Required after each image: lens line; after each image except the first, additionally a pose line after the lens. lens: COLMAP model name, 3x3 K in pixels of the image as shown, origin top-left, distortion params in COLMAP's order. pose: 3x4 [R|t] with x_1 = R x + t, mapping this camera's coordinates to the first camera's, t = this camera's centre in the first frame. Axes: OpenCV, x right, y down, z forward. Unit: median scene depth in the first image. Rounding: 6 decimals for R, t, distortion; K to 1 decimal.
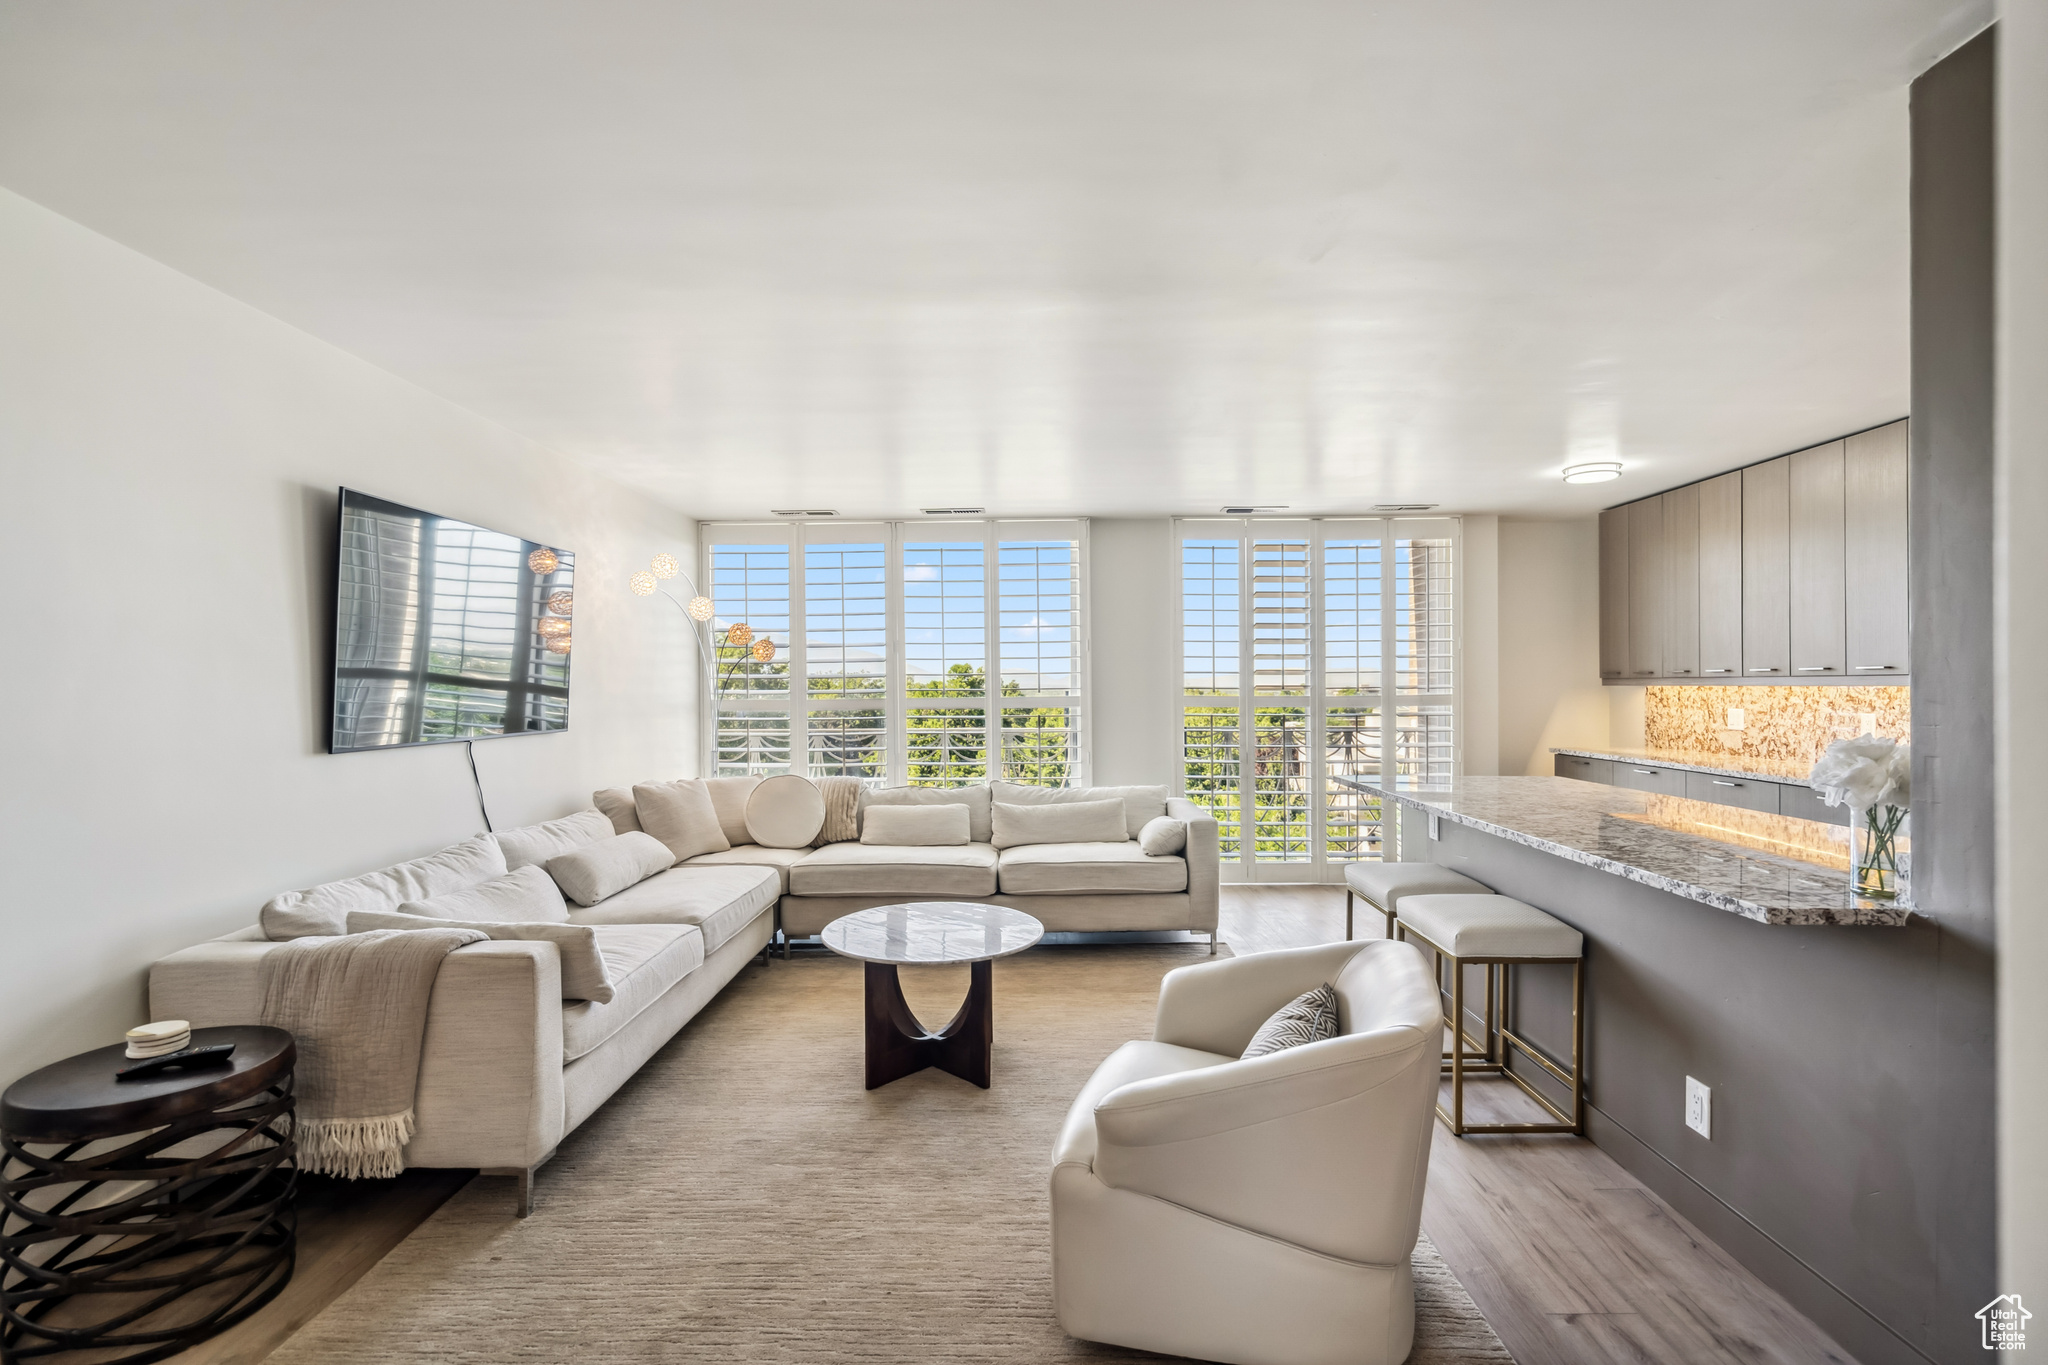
lens RADIAL K [[928.6, 0, 1024.0], [0, 928.6, 682.5], [0, 0, 1]] dist [-0.001588, -0.000163]
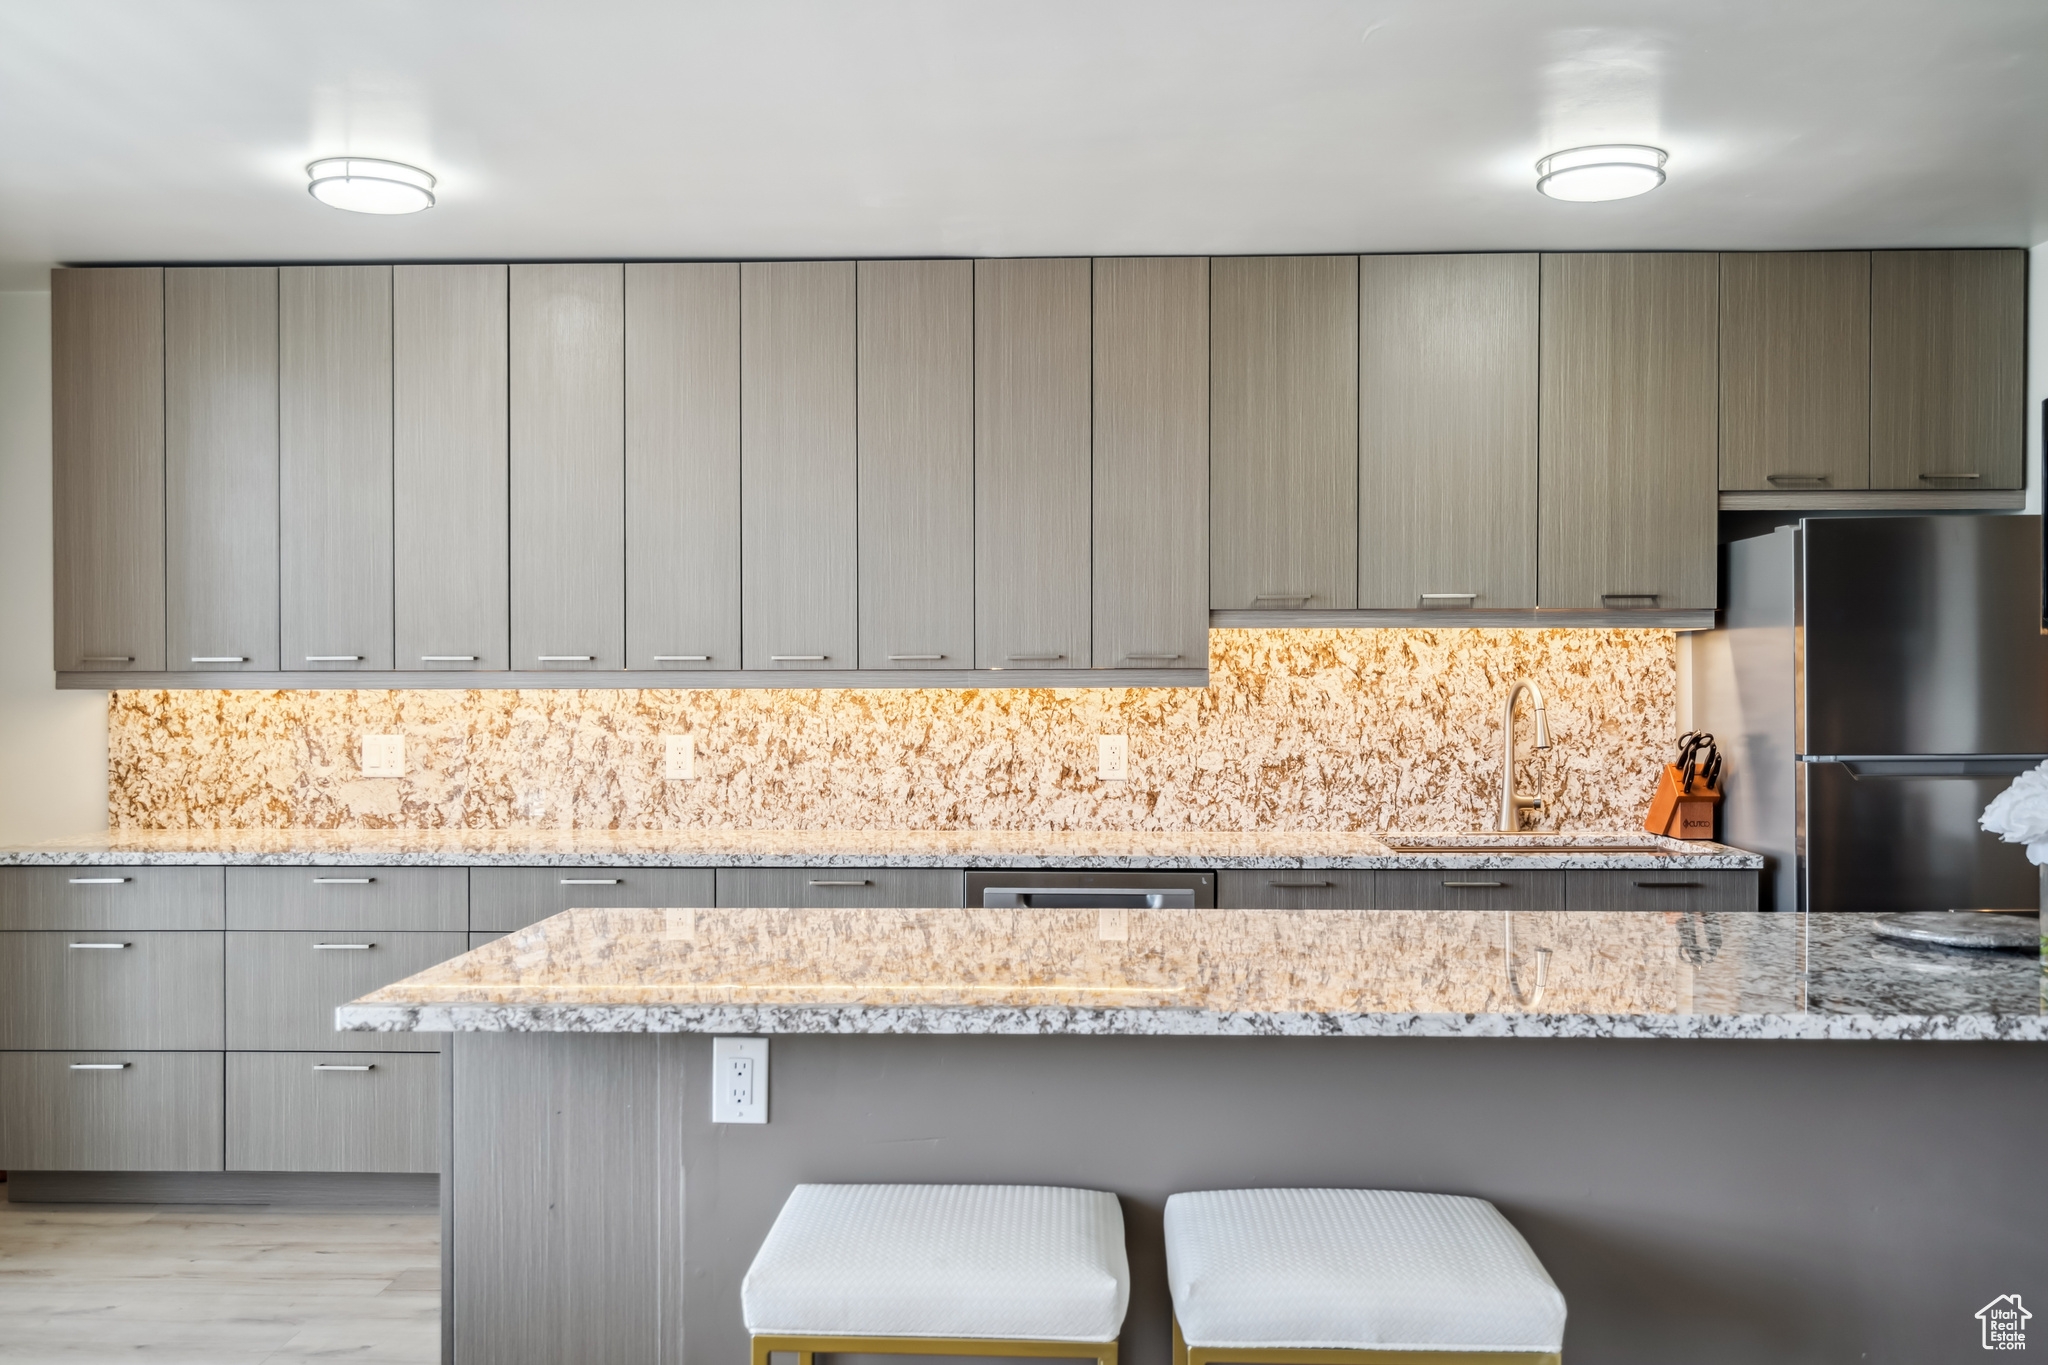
lens RADIAL K [[1744.7, 0, 1024.0], [0, 1744.7, 682.5], [0, 0, 1]] dist [0.005071, 0.000014]
pose [[0.024610, -0.001042, 0.999697, -0.169773], [-0.001004, 0.999999, 0.001067, -0.001300], [-0.999697, -0.001030, 0.024609, 0.649373]]
